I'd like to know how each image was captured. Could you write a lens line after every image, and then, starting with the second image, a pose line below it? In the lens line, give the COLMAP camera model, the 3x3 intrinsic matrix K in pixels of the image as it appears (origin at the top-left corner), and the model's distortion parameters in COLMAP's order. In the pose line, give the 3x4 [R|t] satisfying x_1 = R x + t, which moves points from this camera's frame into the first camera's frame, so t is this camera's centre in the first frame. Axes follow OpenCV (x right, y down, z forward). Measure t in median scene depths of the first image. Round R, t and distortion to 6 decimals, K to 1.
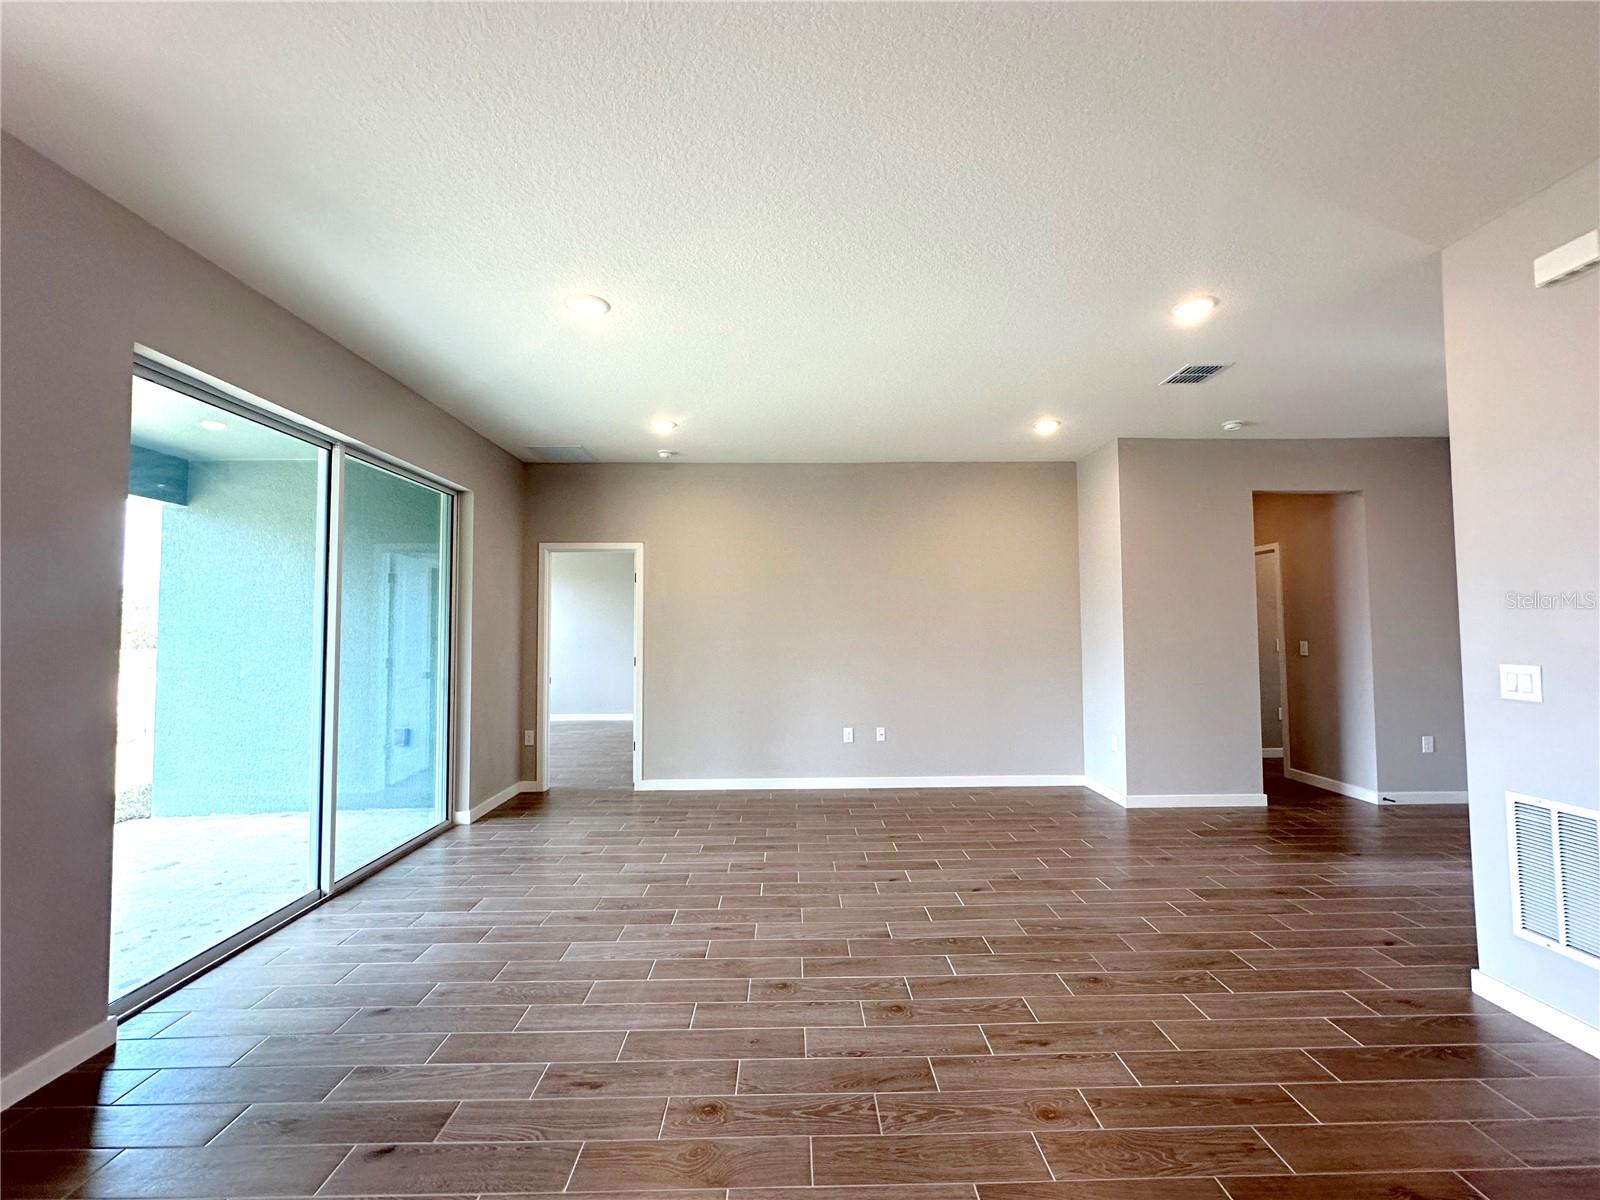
lens RADIAL K [[637.5, 0, 798.0], [0, 637.5, 601.5], [0, 0, 1]] dist [-0.003052, 0.001095]
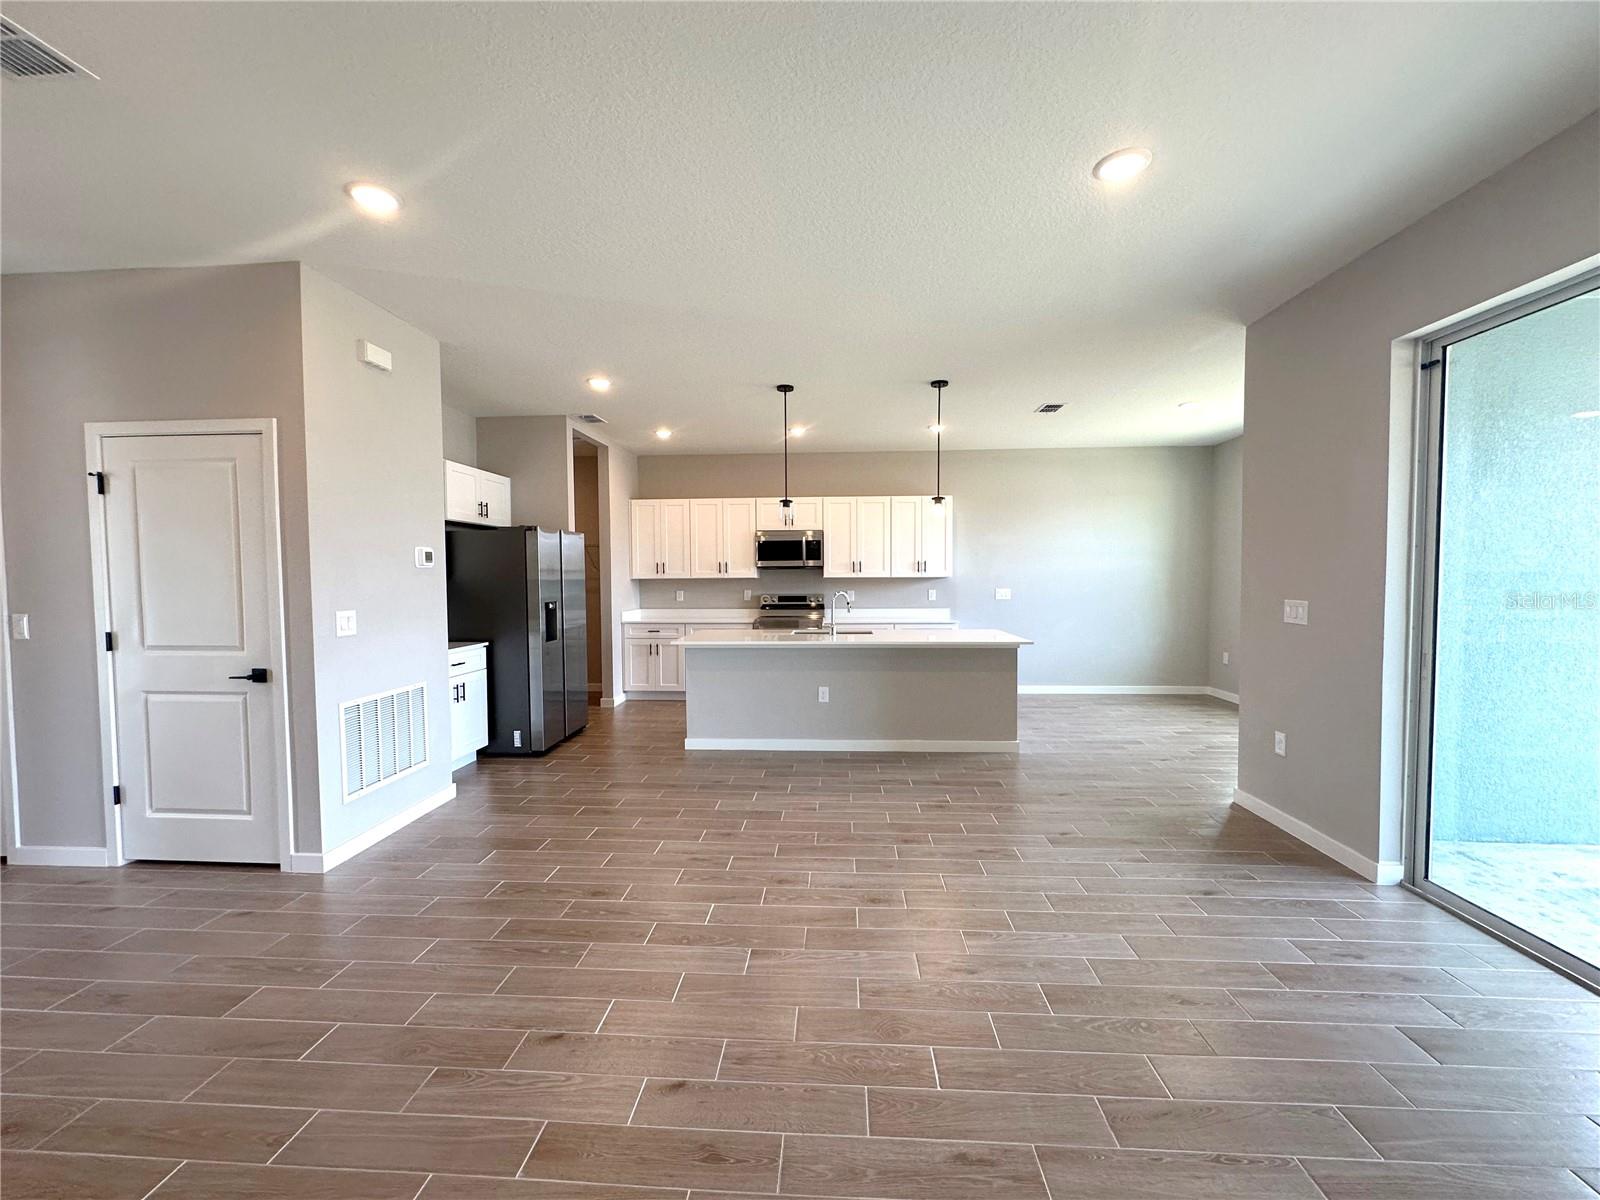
lens RADIAL K [[637.5, 0, 799.9], [0, 637.5, 601.9], [0, 0, 1]] dist [-0.003052, 0.001095]
pose [[-0.996852, 0.009725, 0.078692, 0.007140], [0.009480, 0.999949, -0.003491, 0.046061], [-0.078722, -0.002734, -0.996893, 1.138037]]
